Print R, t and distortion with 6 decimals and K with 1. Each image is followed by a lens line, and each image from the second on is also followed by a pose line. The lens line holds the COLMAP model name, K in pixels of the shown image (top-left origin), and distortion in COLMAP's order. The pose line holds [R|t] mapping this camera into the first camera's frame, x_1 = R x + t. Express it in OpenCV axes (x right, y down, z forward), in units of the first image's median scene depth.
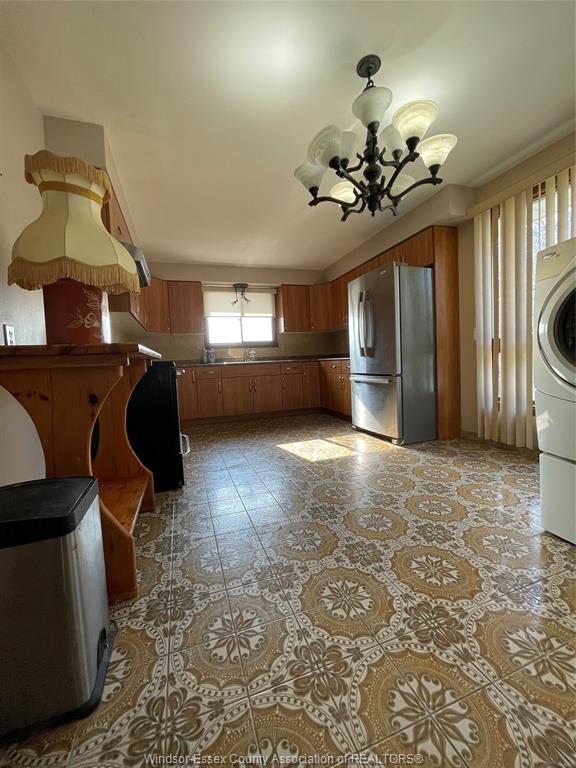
lens RADIAL K [[312.0, 0, 287.7], [0, 312.0, 381.2], [0, 0, 1]] dist [-0.000900, 0.001127]
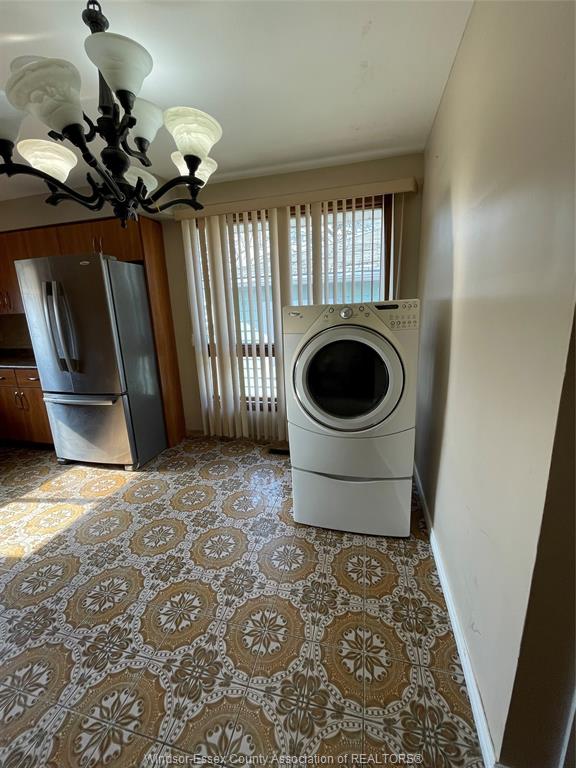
lens RADIAL K [[312.0, 0, 289.5], [0, 312.0, 382.9], [0, 0, 1]] dist [-0.000900, 0.001127]
pose [[0.554269, -0.161008, 0.816616, -0.085146], [0.061334, 0.986345, 0.152843, -0.155087], [-0.830074, -0.034630, 0.556576, 0.167768]]
